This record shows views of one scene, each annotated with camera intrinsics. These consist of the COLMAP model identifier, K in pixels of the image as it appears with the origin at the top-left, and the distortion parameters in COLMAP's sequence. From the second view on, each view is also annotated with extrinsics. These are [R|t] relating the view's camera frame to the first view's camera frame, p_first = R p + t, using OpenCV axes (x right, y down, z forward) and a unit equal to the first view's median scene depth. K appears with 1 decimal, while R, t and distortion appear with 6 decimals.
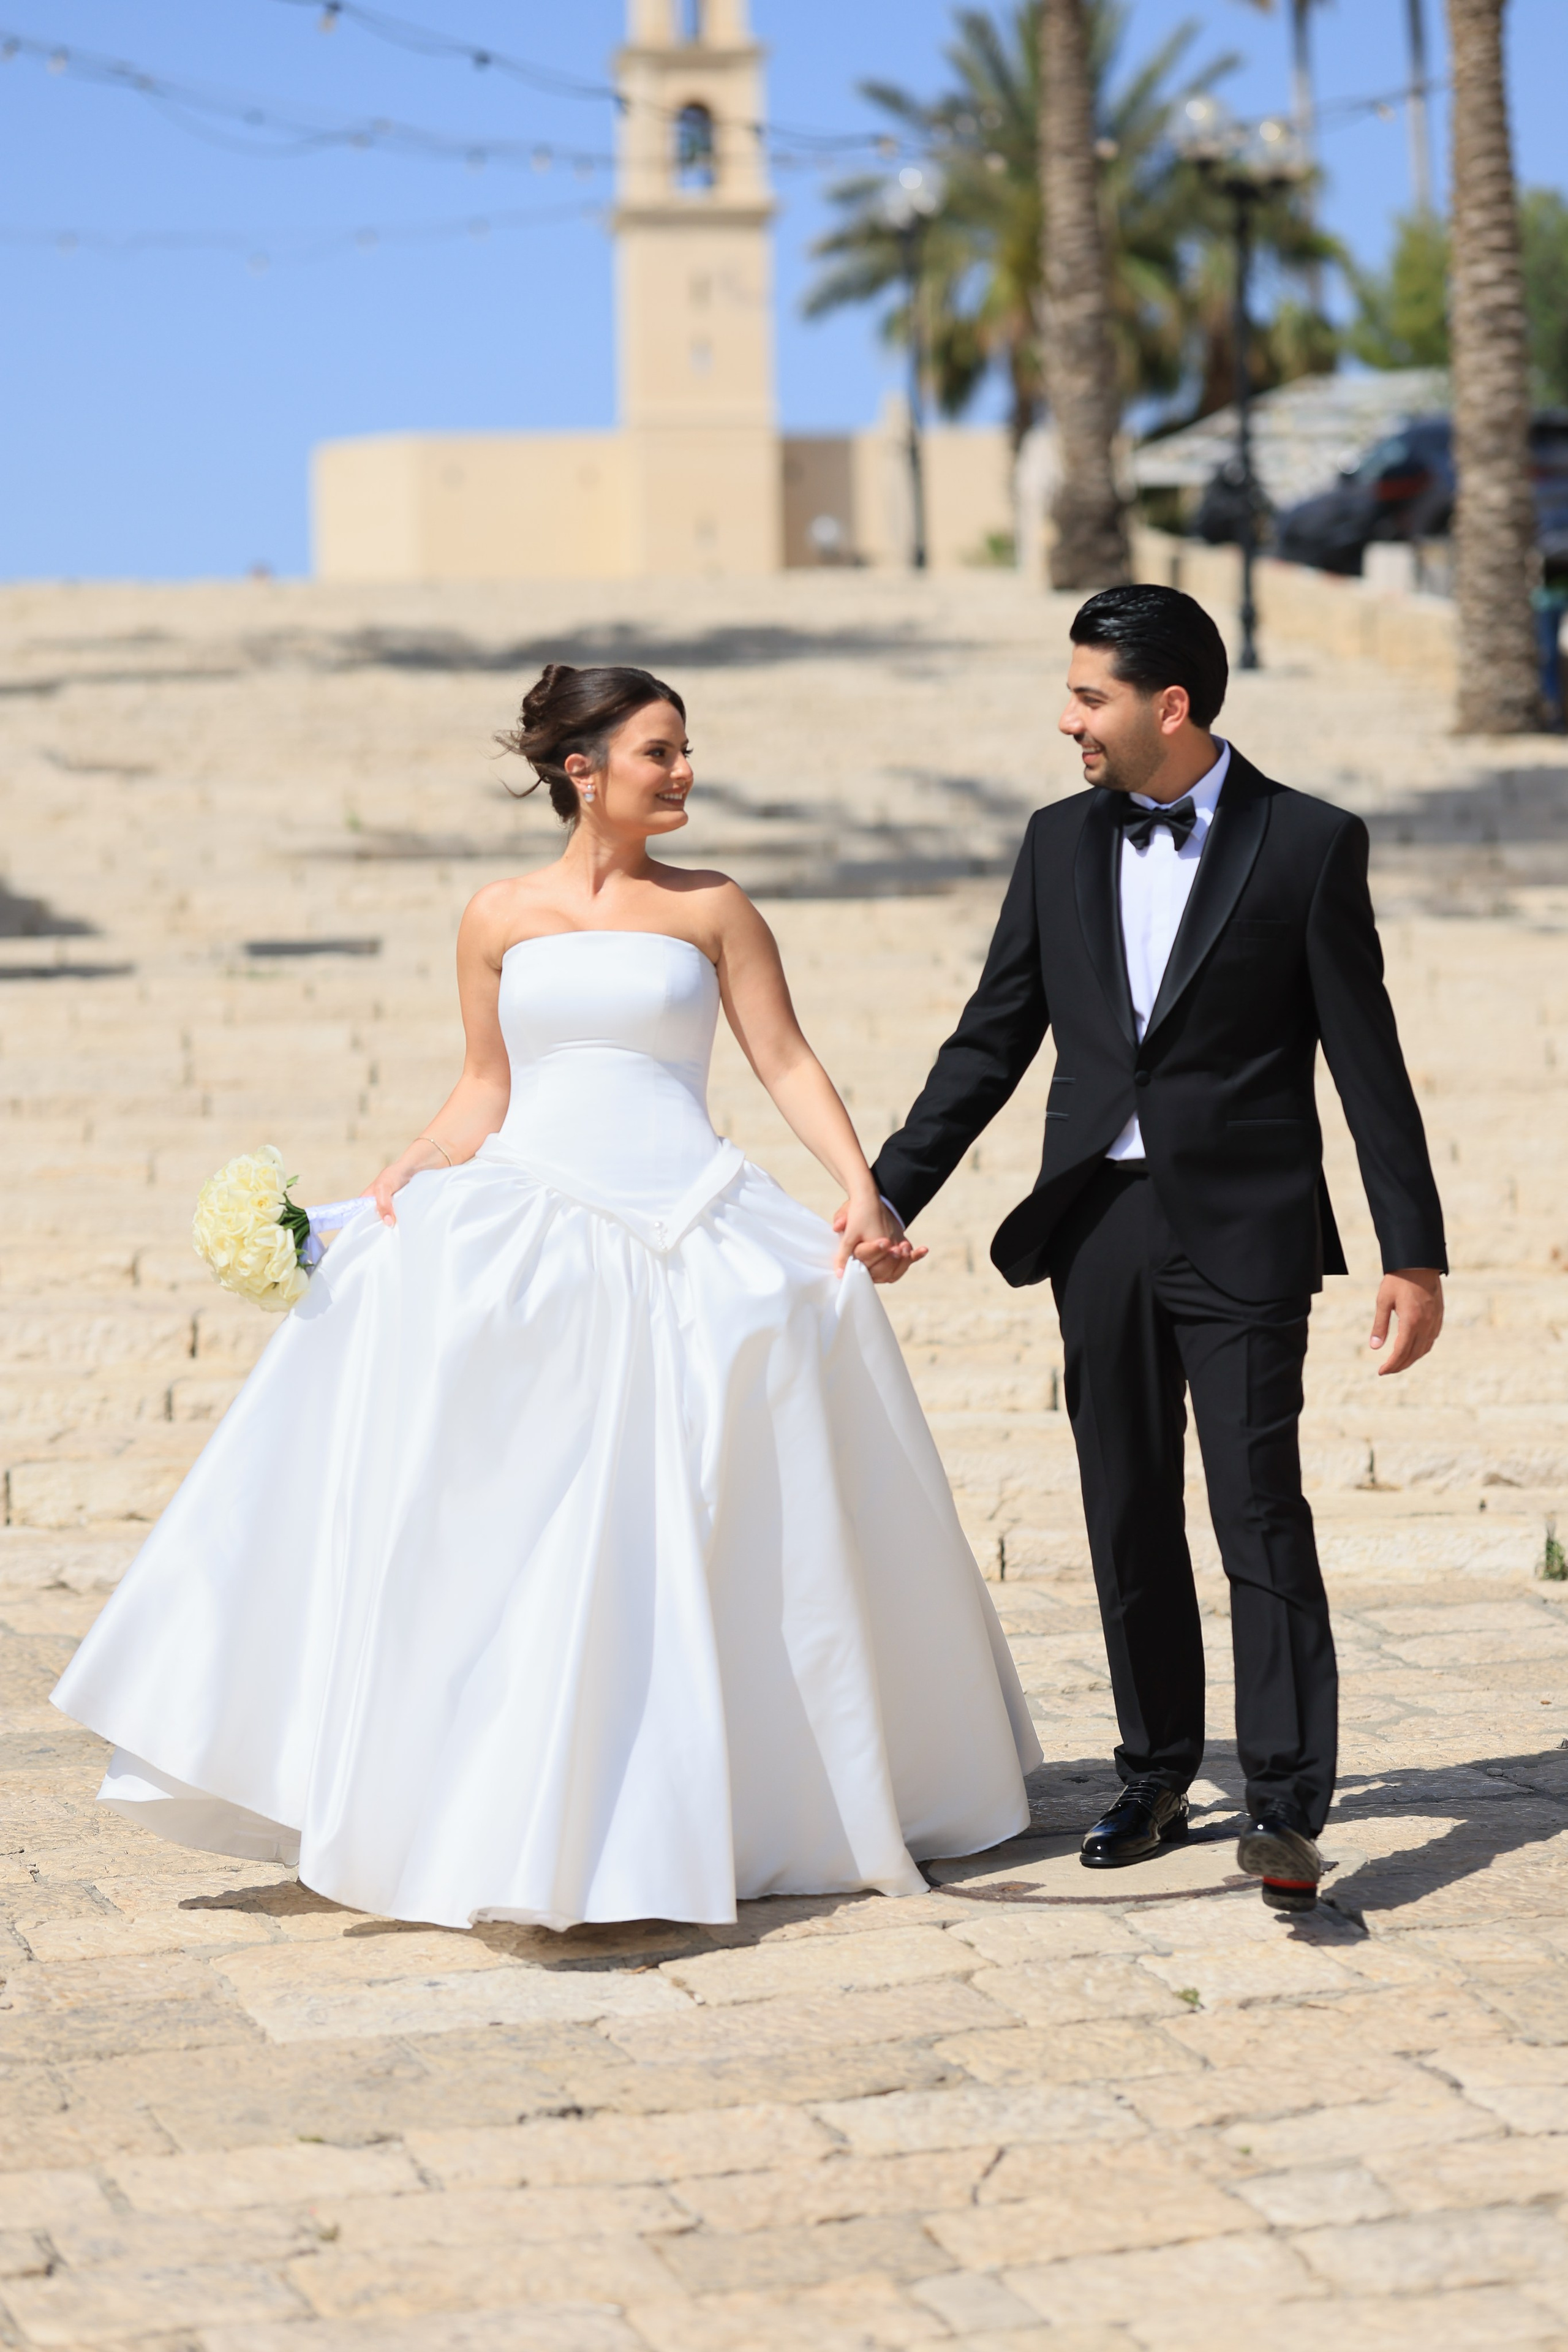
lens RADIAL K [[5721.1, 0, 788.8], [0, 5721.1, 1070.0], [0, 0, 1]] dist [0.088581, -0.356546]
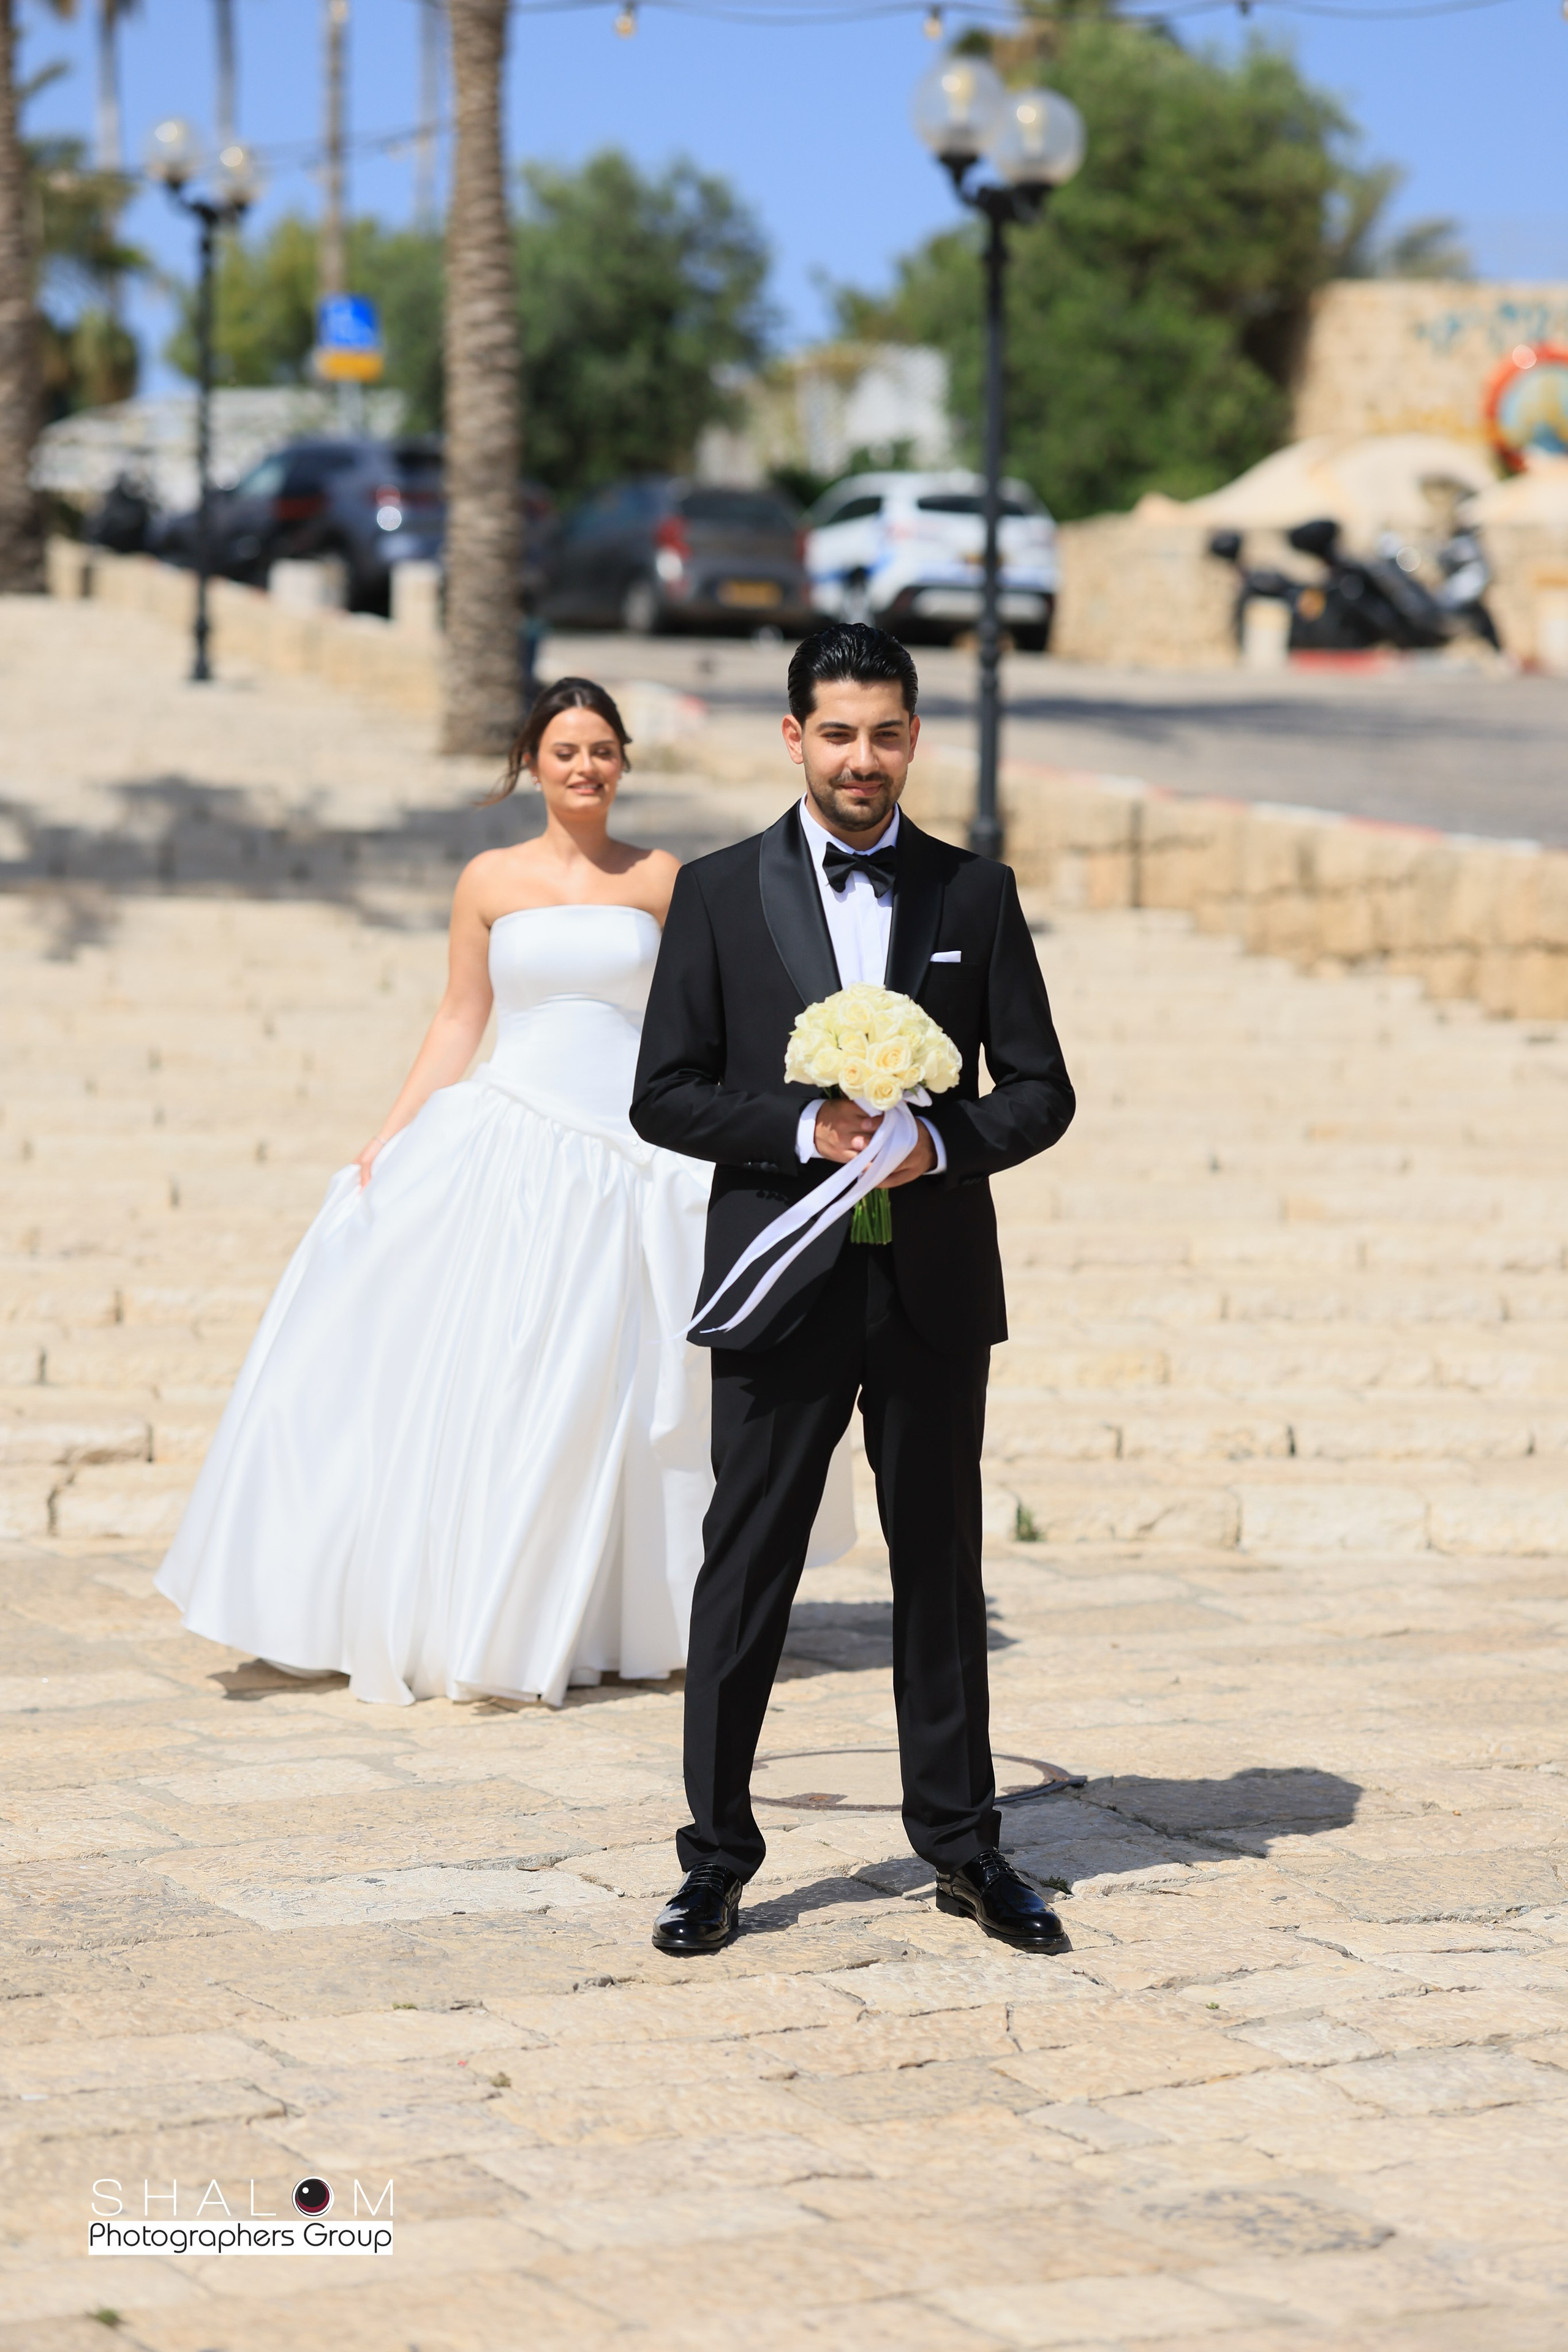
lens RADIAL K [[5685.5, 0, 784.0], [0, 5685.5, 1176.0], [0, 0, 1]] dist [0.097172, -0.691963]
pose [[0.974109, 0.022655, 0.224940, -0.152747], [-0.026596, 0.999541, 0.014503, 0.003144], [-0.224508, -0.020110, 0.974265, -0.058526]]
